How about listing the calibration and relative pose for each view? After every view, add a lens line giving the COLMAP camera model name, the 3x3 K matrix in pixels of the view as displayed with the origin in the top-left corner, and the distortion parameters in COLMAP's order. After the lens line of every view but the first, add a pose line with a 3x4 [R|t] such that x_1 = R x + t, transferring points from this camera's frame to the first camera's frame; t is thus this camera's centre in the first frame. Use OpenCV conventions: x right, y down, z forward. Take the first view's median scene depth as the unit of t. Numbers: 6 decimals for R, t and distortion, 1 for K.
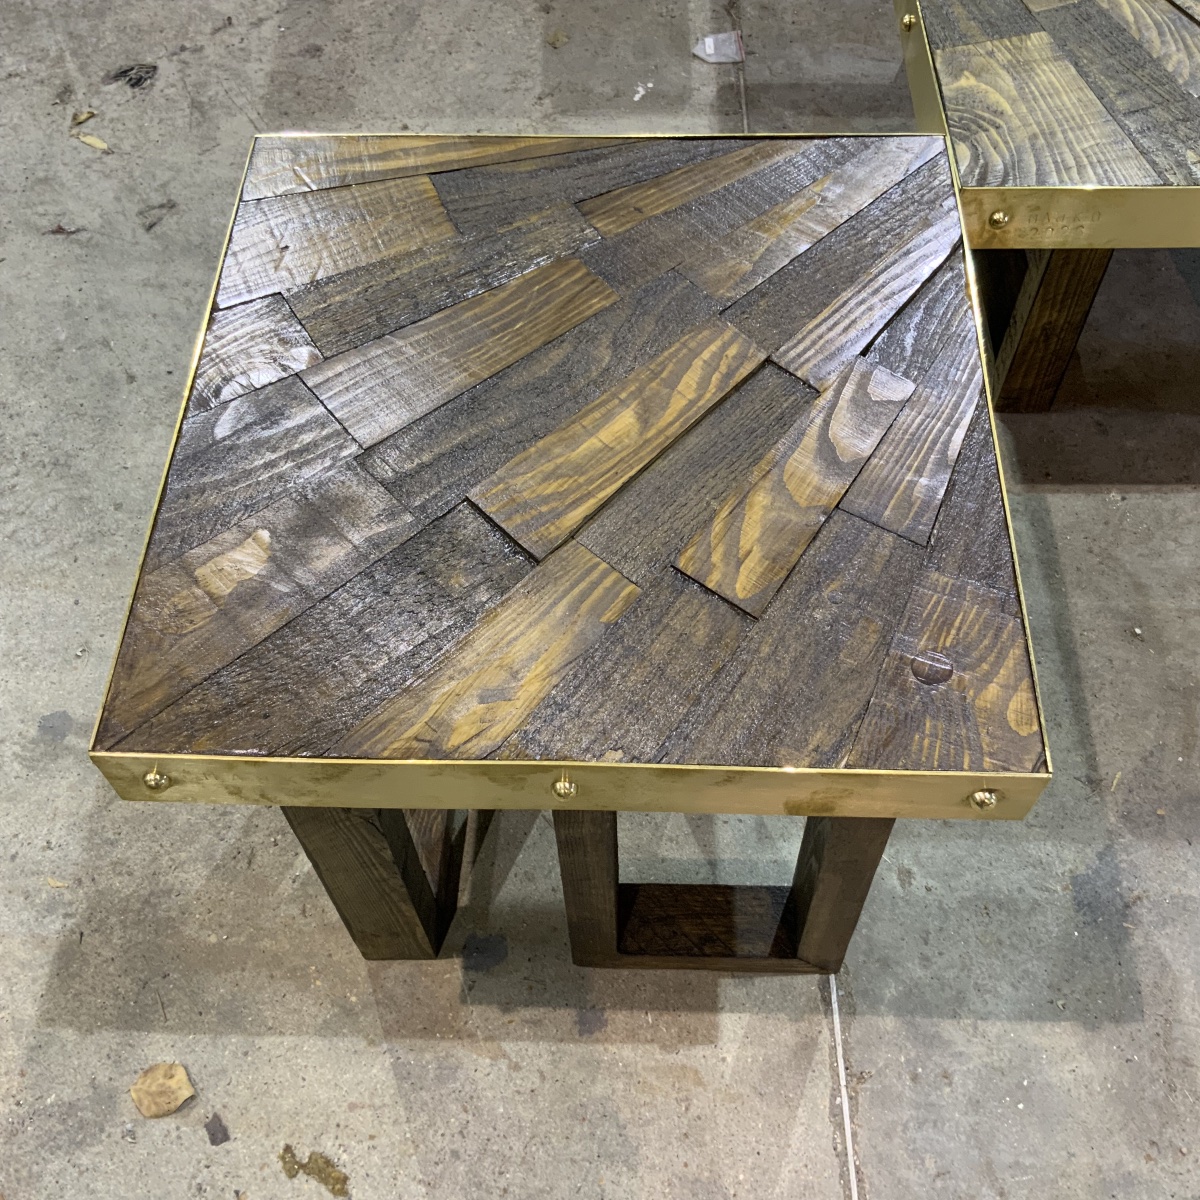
lens RADIAL K [[1313.3, 0, 601.5], [0, 1313.3, 598.9], [0, 0, 1]] dist [0.044379, 0.000000]
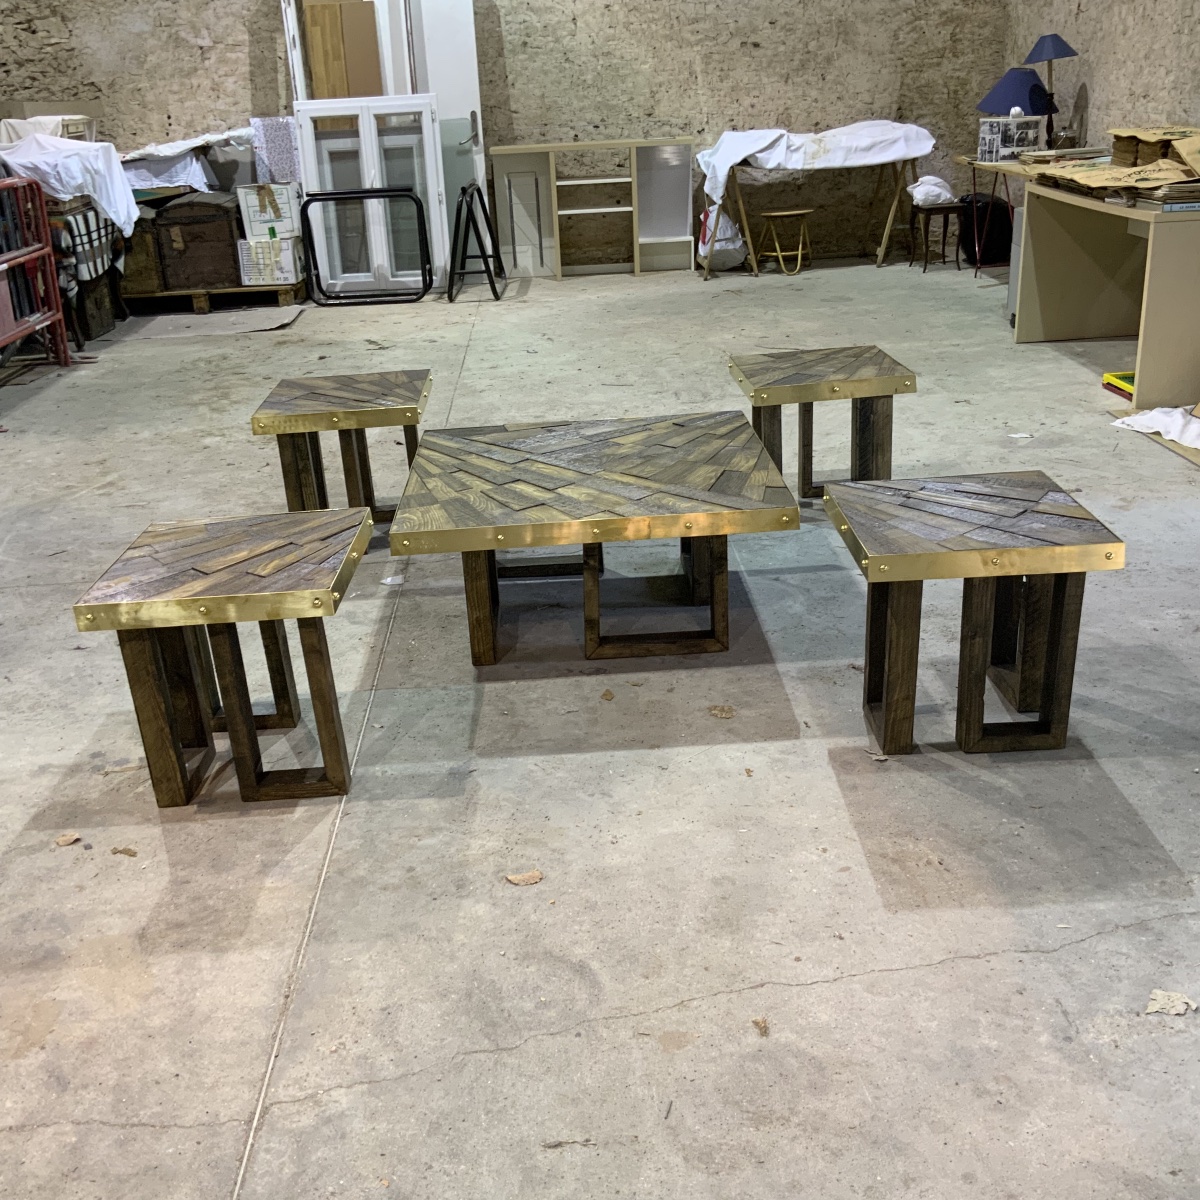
lens RADIAL K [[1313.3, 0, 600.5], [0, 1313.3, 599.2], [0, 0, 1]] dist [0.044379, 0.000000]
pose [[0.997664, -0.066025, 0.017513, 0.642548], [0.064095, 0.816197, -0.574207, 1.455632], [0.023618, 0.573988, 0.818523, -1.257266]]
